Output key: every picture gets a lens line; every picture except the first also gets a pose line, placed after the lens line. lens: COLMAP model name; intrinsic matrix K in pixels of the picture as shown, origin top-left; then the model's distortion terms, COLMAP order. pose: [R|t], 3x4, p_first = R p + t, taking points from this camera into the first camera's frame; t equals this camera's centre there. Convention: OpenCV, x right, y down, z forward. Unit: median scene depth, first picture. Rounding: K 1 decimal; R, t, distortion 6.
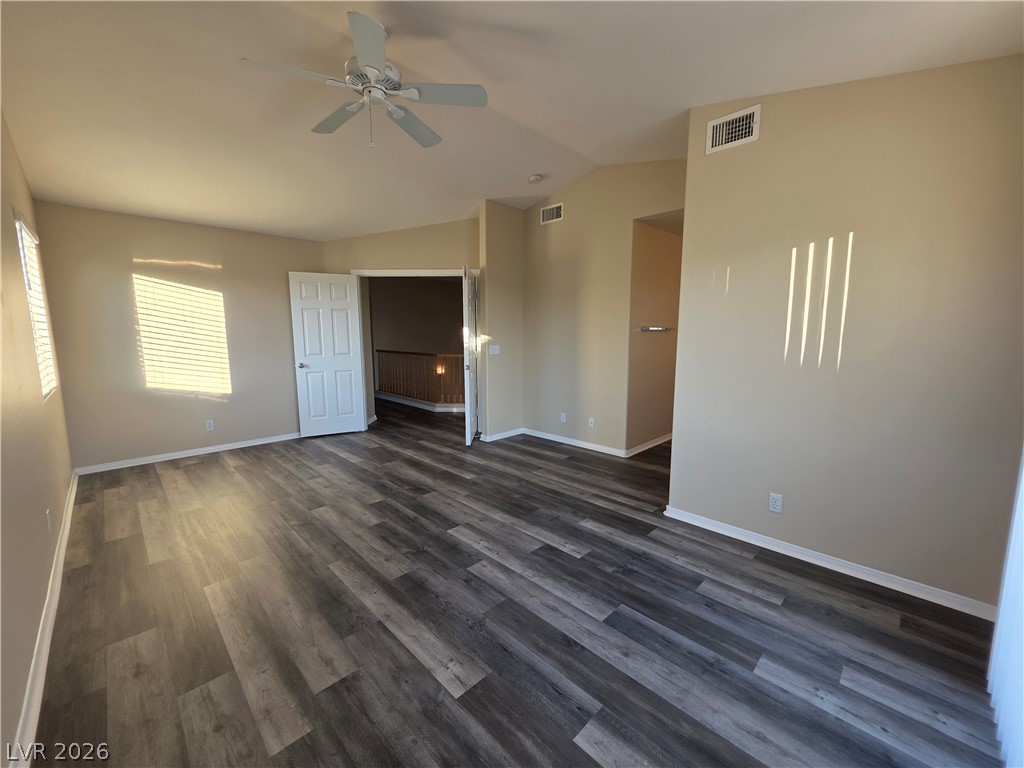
lens RADIAL K [[409.3, 0, 515.6], [0, 409.3, 387.5], [0, 0, 1]] dist [0.000405, 0.000061]
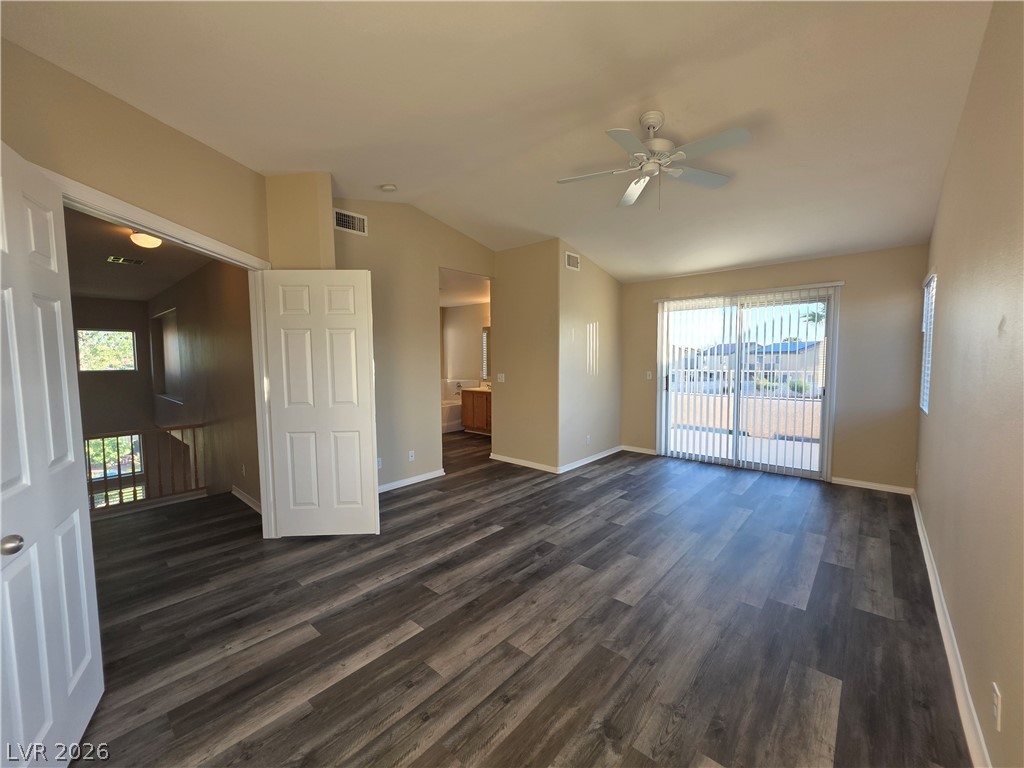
lens RADIAL K [[409.3, 0, 516.4], [0, 409.3, 384.5], [0, 0, 1]] dist [0.000405, 0.000061]
pose [[-0.062257, -0.067199, 0.995795, -1.093920], [0.144143, 0.986665, 0.075595, -0.165964], [-0.987597, 0.148243, -0.051740, 1.080175]]
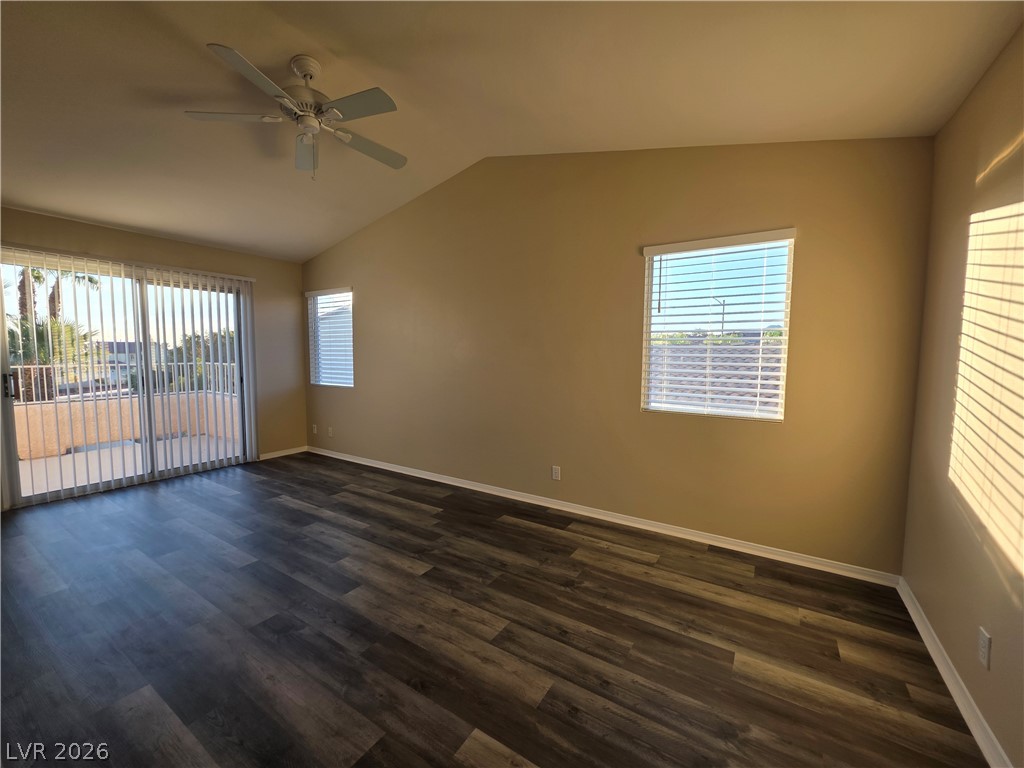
lens RADIAL K [[409.3, 0, 509.9], [0, 409.3, 388.5], [0, 0, 1]] dist [0.000405, 0.000061]
pose [[-0.978561, 0.011285, -0.205648, -0.442892], [-0.034383, 0.975534, 0.217145, -0.206177], [0.203067, 0.219561, -0.954231, 1.573724]]
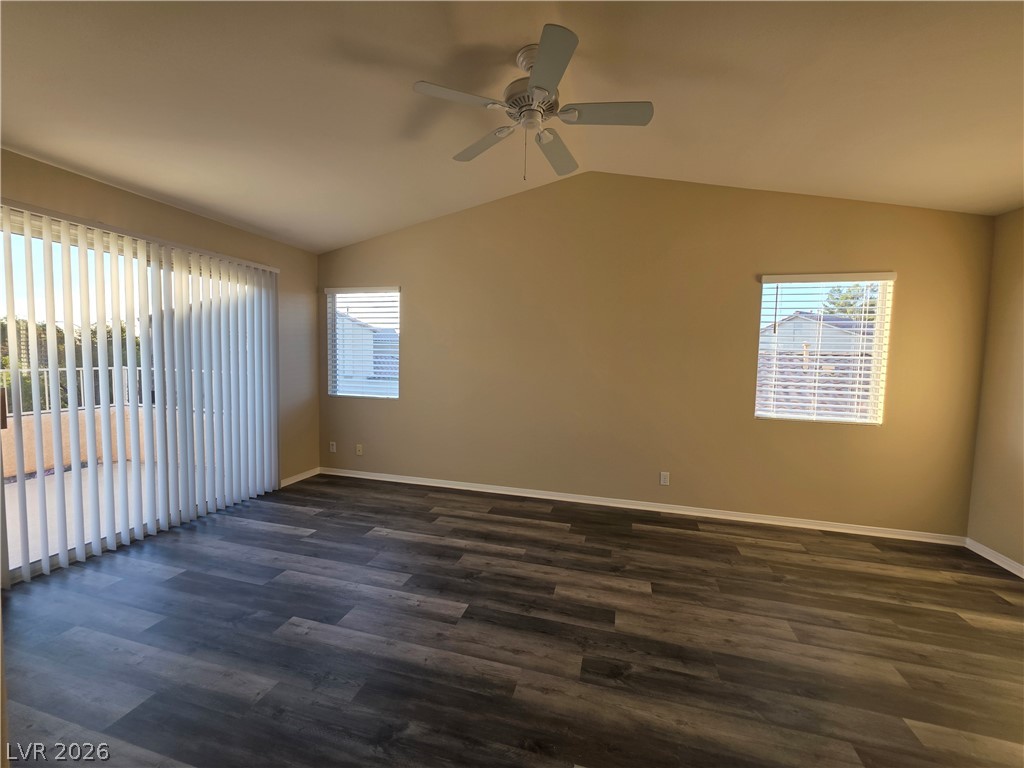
lens RADIAL K [[409.3, 0, 509.2], [0, 409.3, 388.6], [0, 0, 1]] dist [0.000405, 0.000061]
pose [[-0.873994, 0.019414, -0.485549, 0.121098], [-0.087329, 0.976659, 0.196242, -0.192800], [0.478026, 0.213917, -0.851899, 1.345331]]
